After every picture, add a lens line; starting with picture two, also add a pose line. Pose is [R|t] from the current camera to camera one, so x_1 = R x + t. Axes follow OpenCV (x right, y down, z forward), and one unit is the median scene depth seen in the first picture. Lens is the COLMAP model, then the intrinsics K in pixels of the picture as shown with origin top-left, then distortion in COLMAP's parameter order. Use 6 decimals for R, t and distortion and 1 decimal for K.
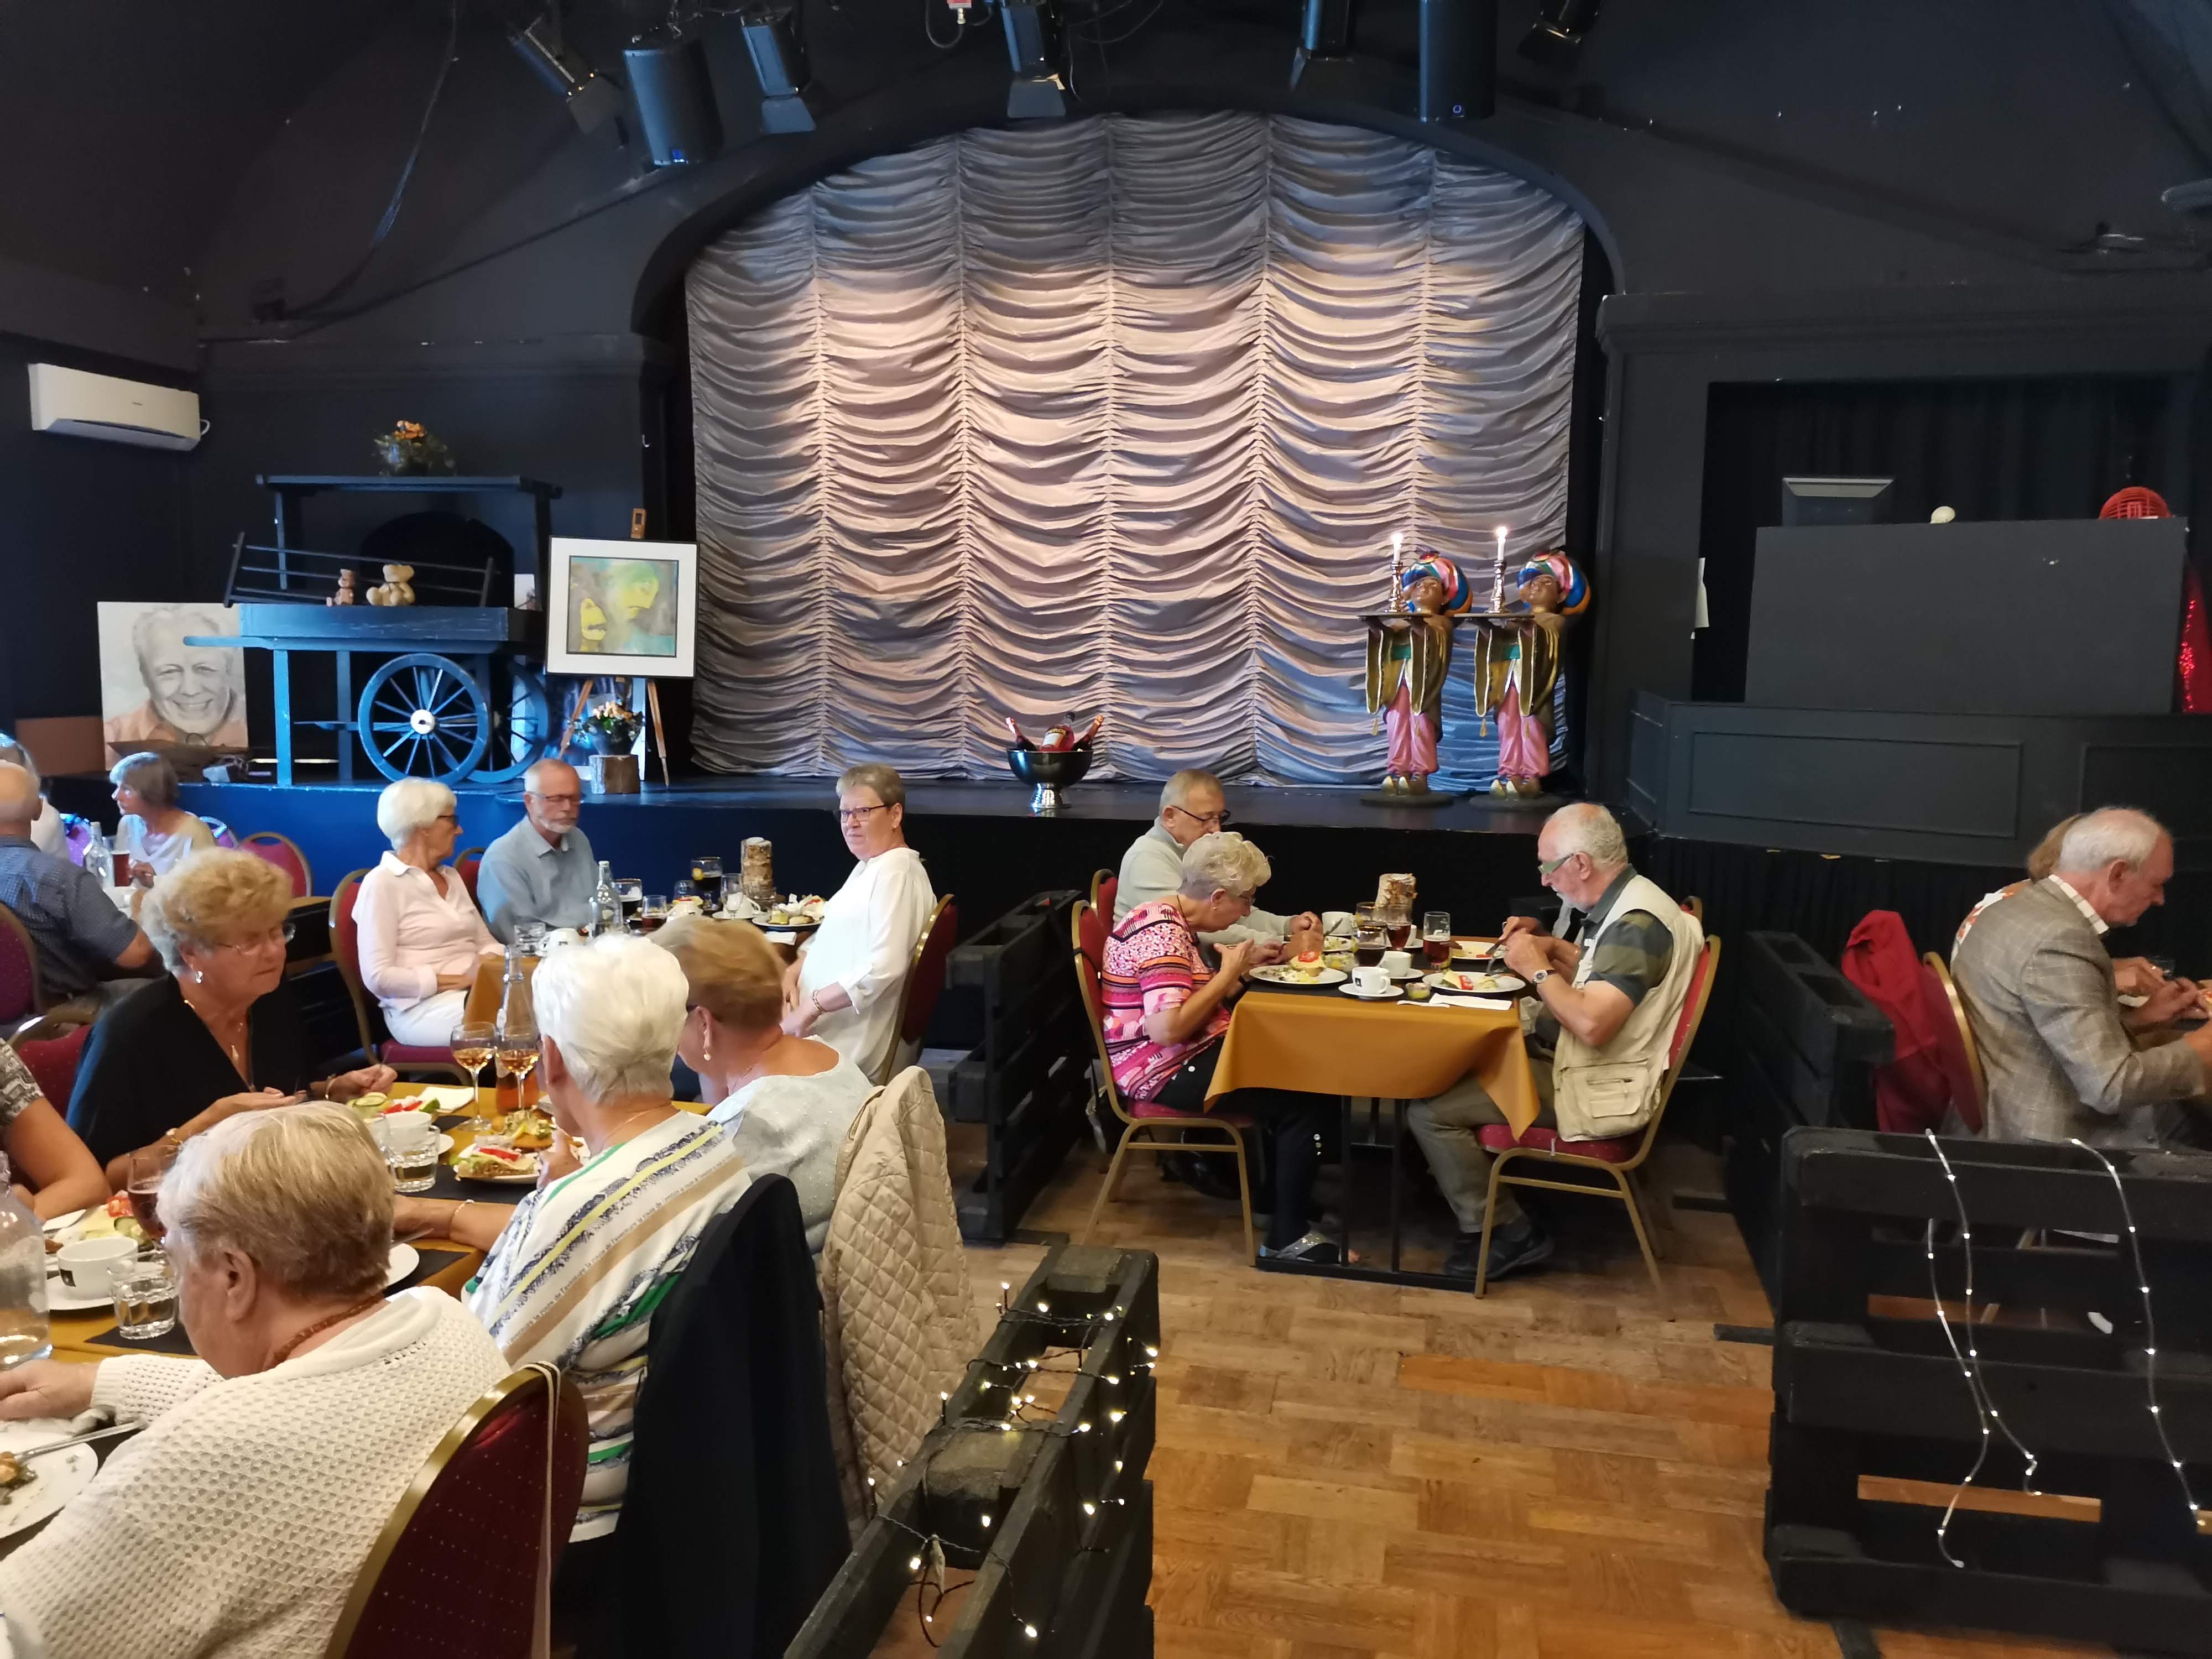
lens RADIAL K [[1645.2, 0, 1101.7], [0, 1645.2, 831.7], [0, 0, 1]] dist [0.098011, -0.128467]
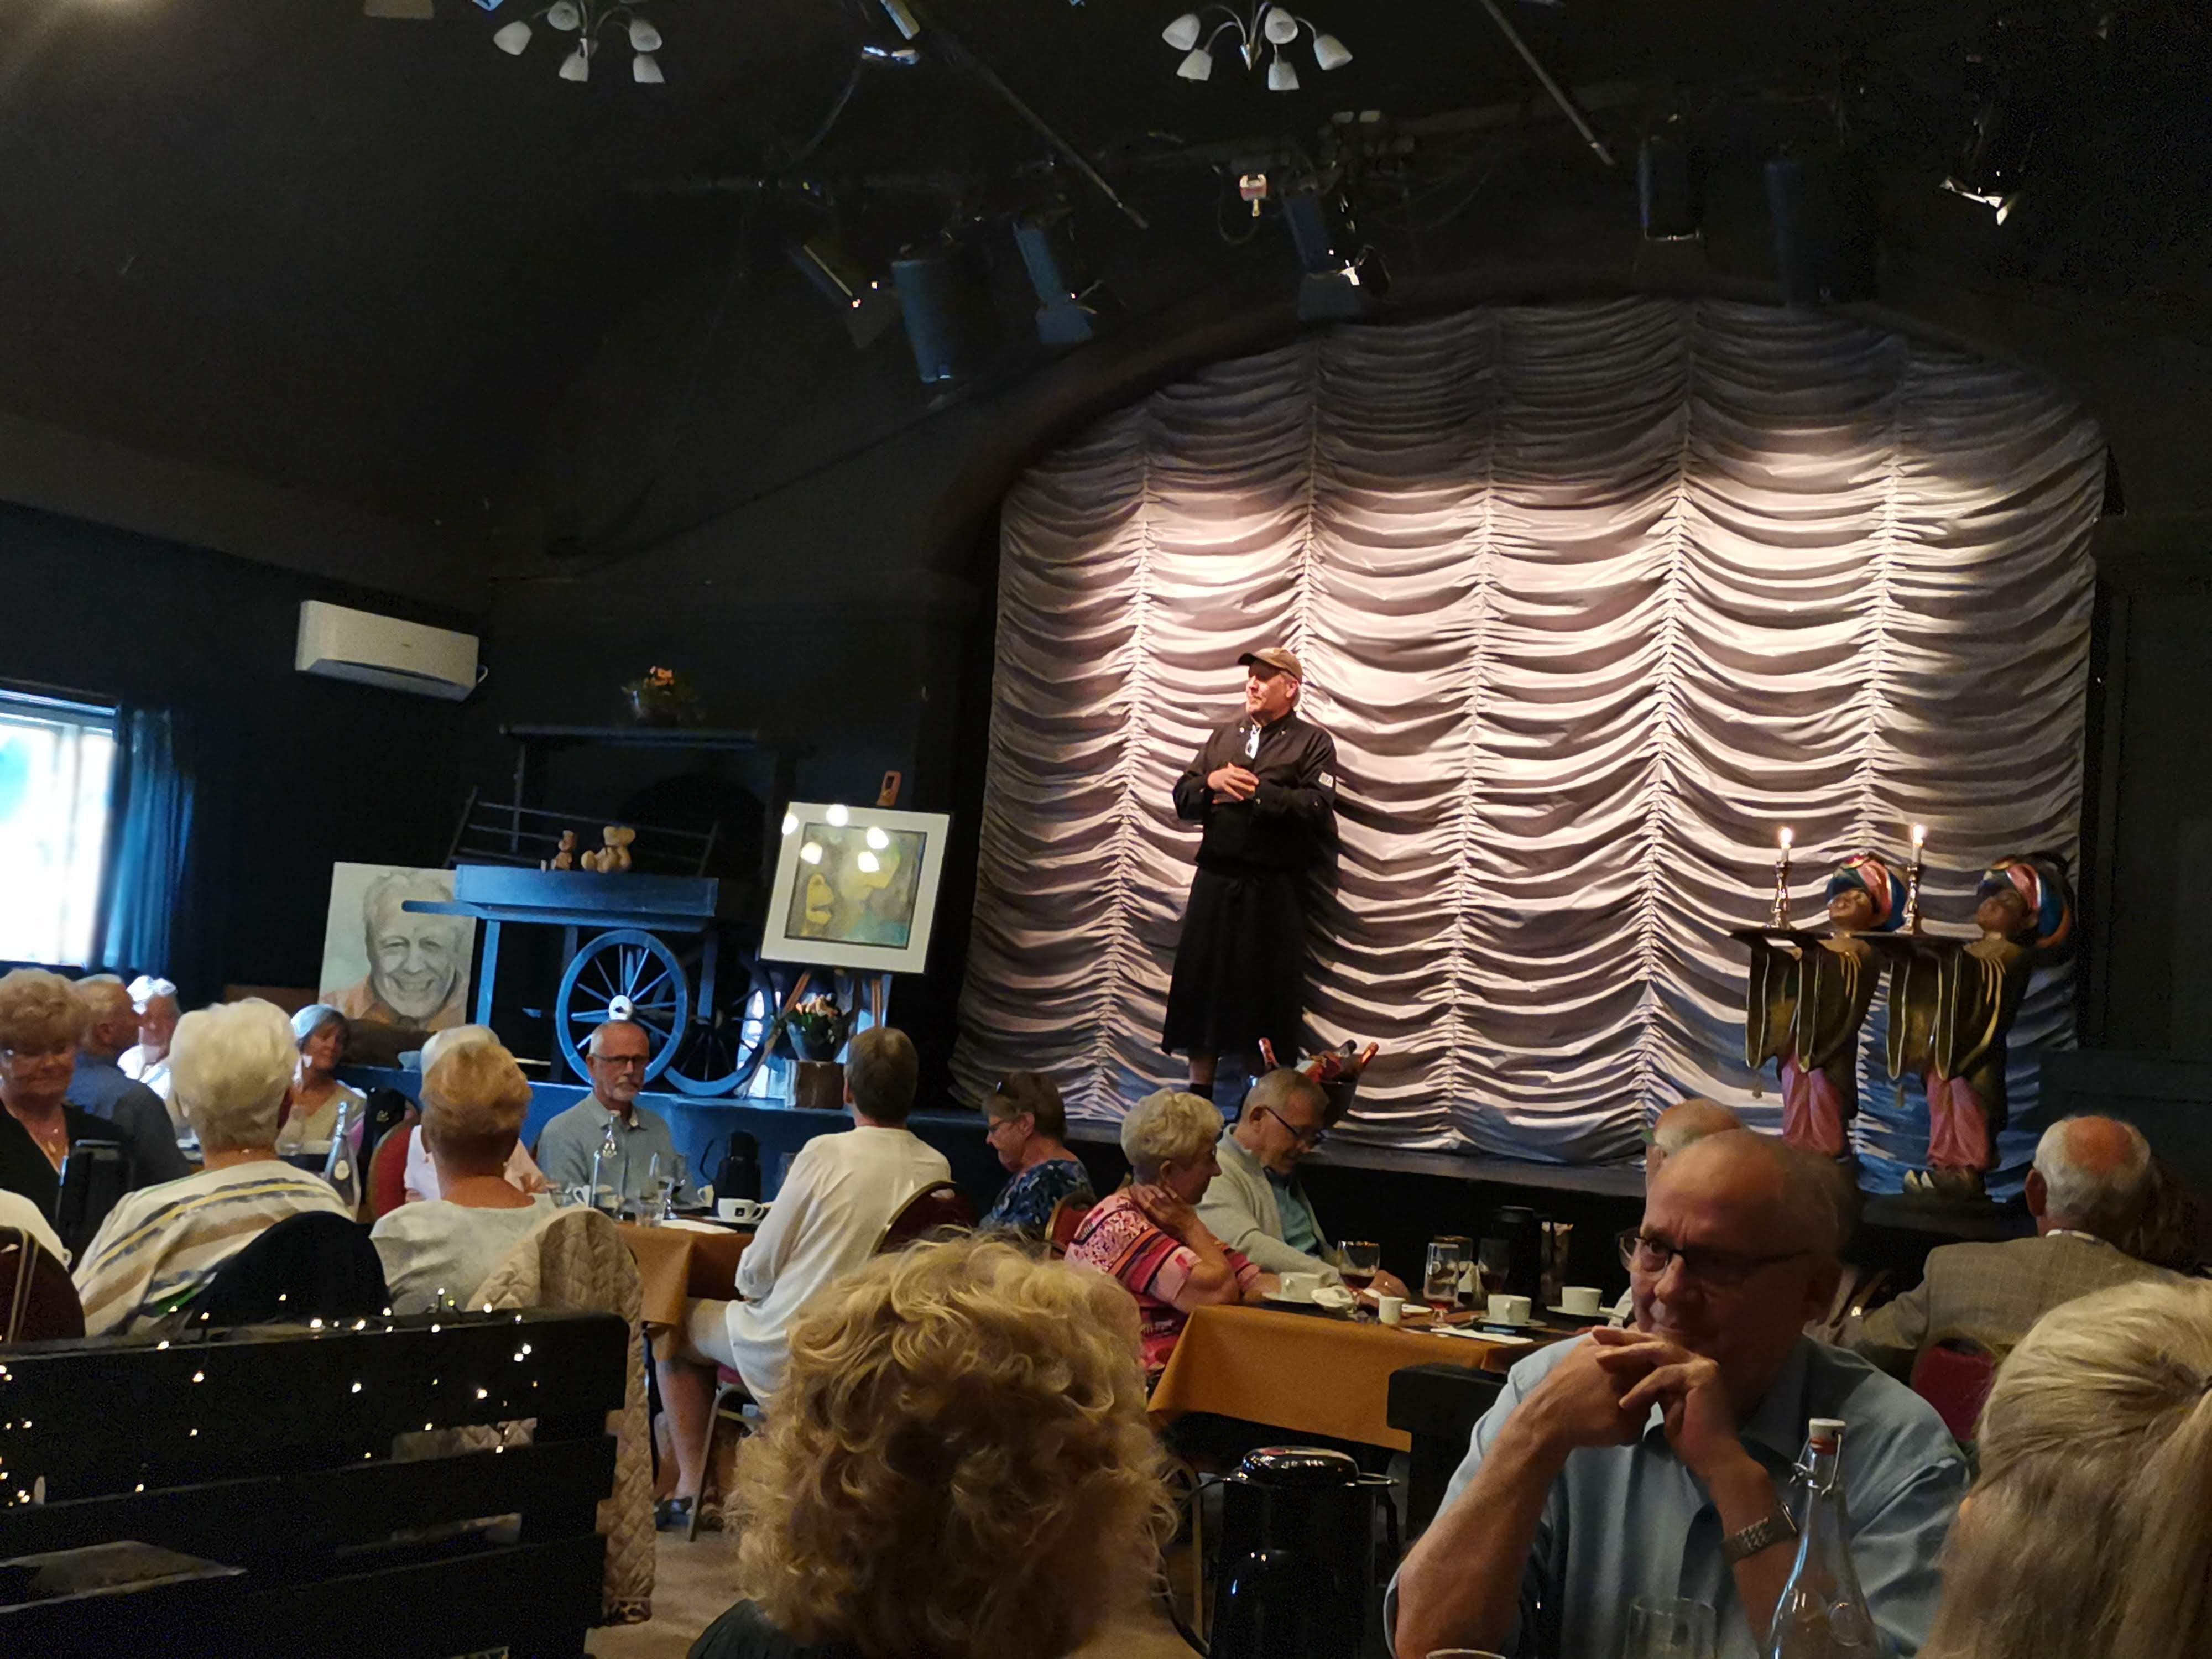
lens RADIAL K [[2718.2, 0, 1092.4], [0, 2718.2, 830.5], [0, 0, 1]] dist [0.074940, -0.017583]
pose [[0.936274, 0.035213, -0.349501, 0.282629], [-0.105103, 0.977464, -0.183077, 0.069867], [0.335178, 0.208143, 0.918875, -0.196686]]
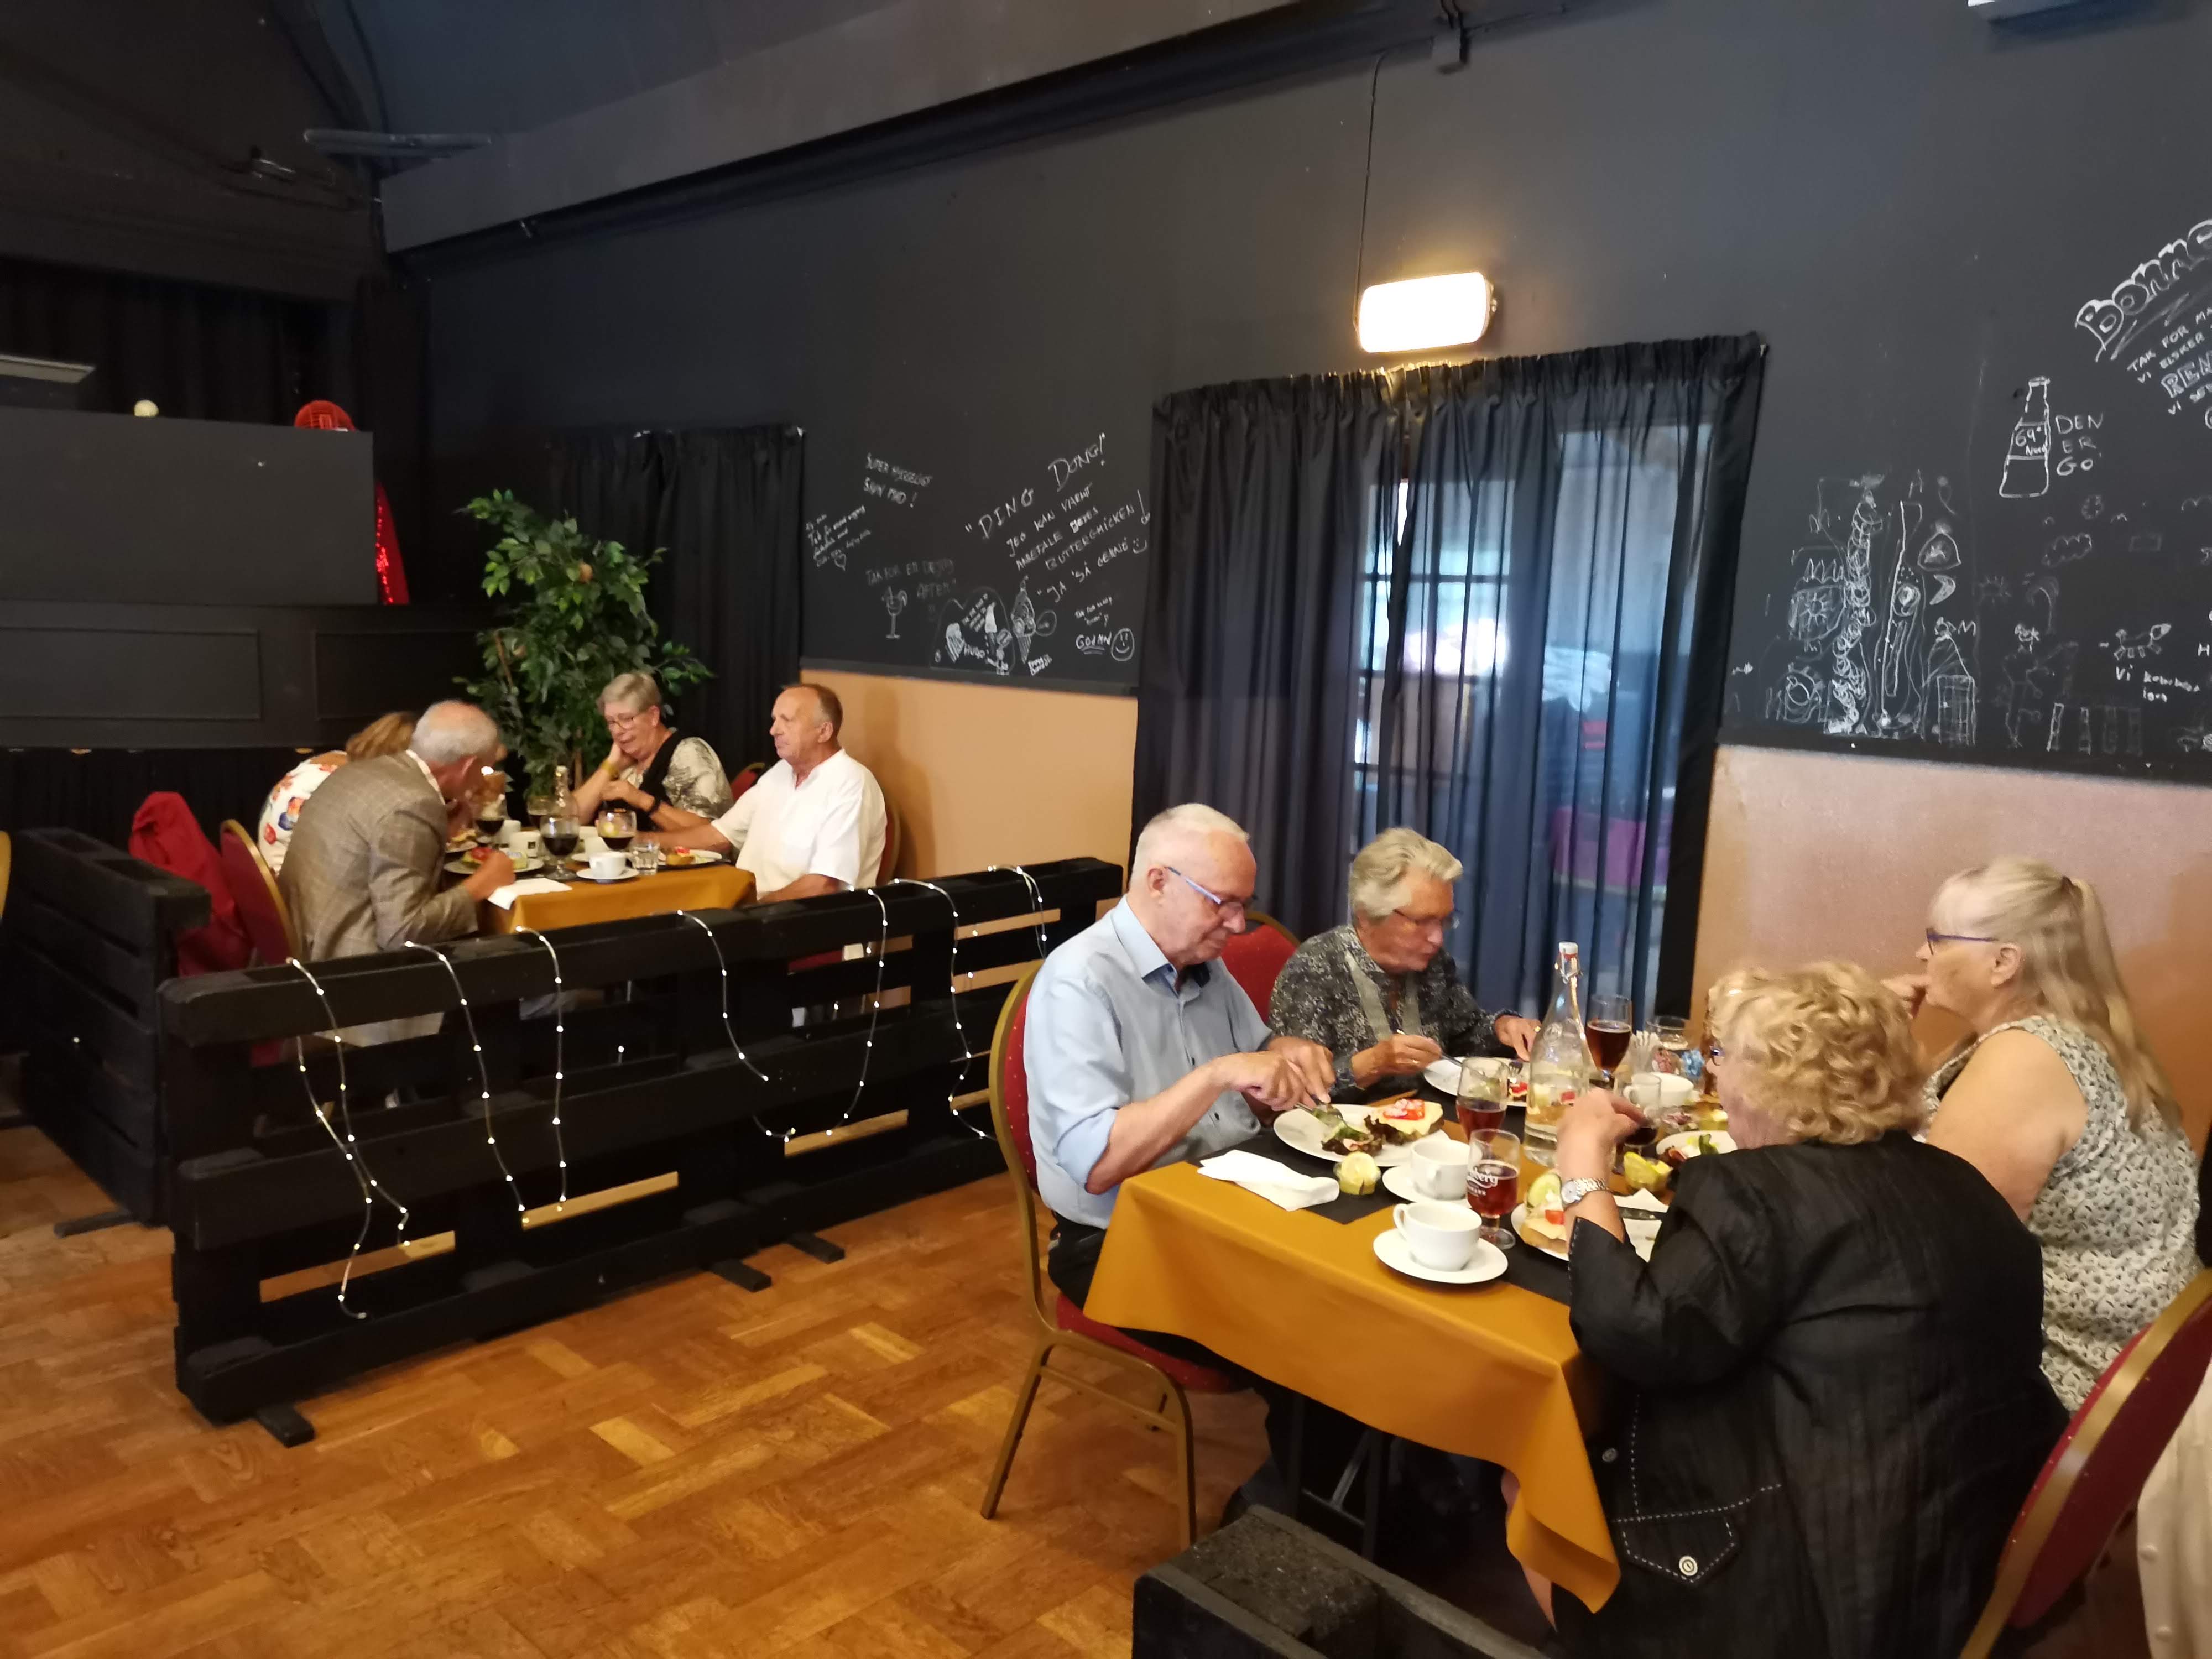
lens RADIAL K [[1645.2, 0, 1101.7], [0, 1645.2, 831.7], [0, 0, 1]] dist [0.098011, -0.128467]
pose [[0.531058, -0.113056, 0.839759, -0.054626], [0.070005, 0.993525, 0.089487, 0.011397], [-0.844439, 0.011265, 0.535534, -0.022893]]
